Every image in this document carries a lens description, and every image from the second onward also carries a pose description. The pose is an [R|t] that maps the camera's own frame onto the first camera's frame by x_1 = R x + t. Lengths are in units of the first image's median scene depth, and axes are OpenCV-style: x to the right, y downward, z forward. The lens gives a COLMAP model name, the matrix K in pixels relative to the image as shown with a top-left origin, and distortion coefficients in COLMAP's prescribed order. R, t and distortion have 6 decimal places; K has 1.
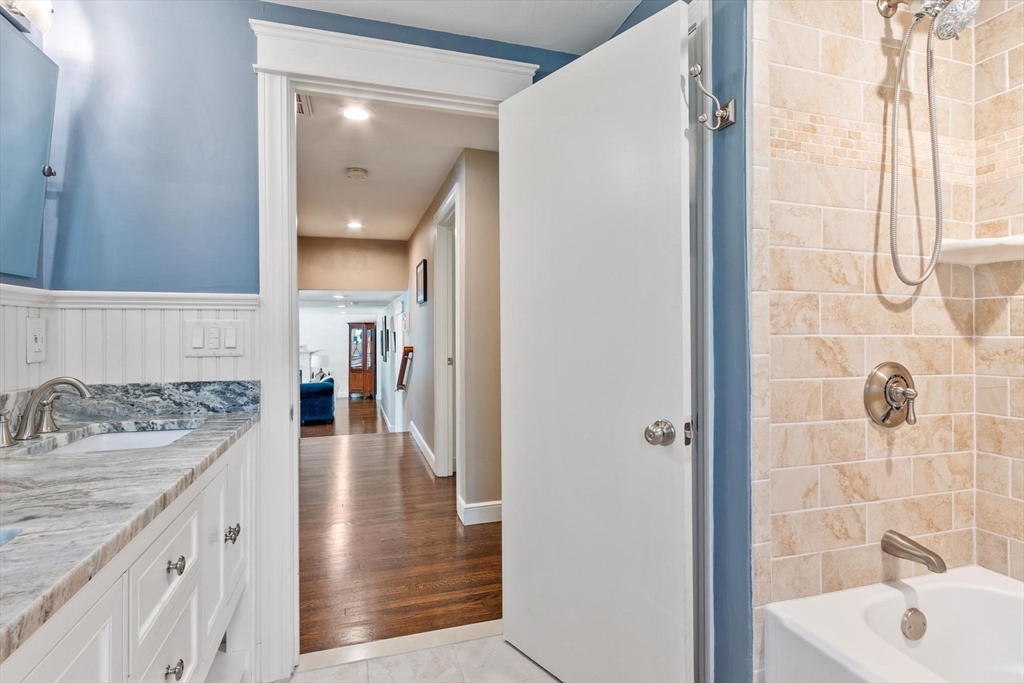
lens RADIAL K [[494.2, 0, 507.5], [0, 494.2, 336.2], [0, 0, 1]] dist [0.000621, 0.000089]
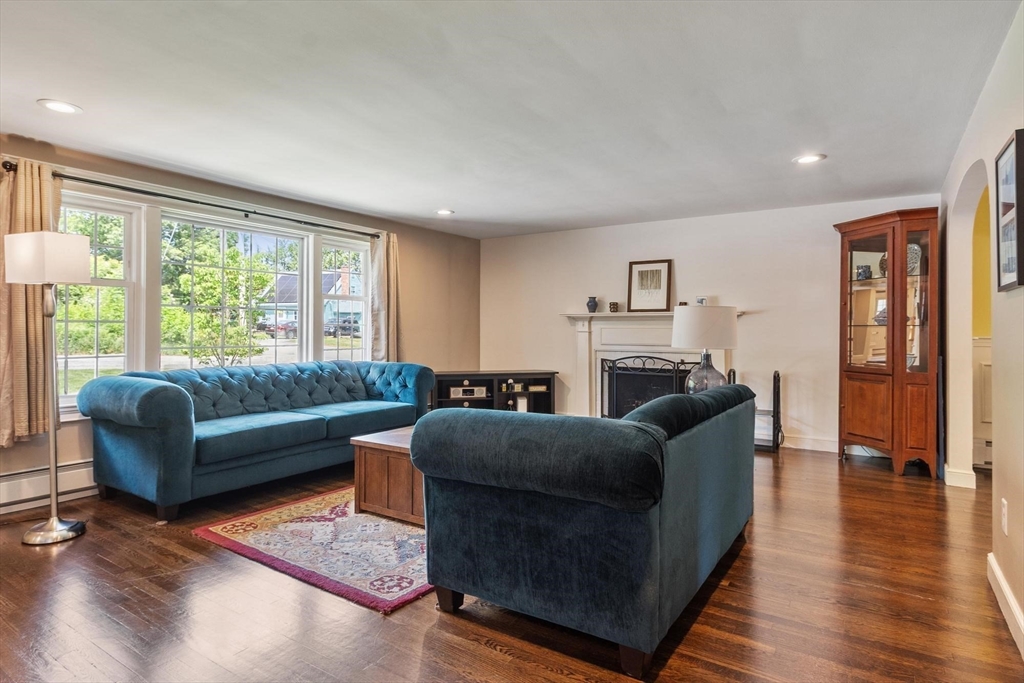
lens RADIAL K [[562.5, 0, 511.1], [0, 562.5, 341.9], [0, 0, 1]] dist [0.001199, -0.000879]
pose [[0.626062, 0.004981, -0.779757, -0.168800], [-0.002207, 0.999987, 0.004615, 0.048413], [0.779770, -0.001168, 0.626065, 0.601452]]
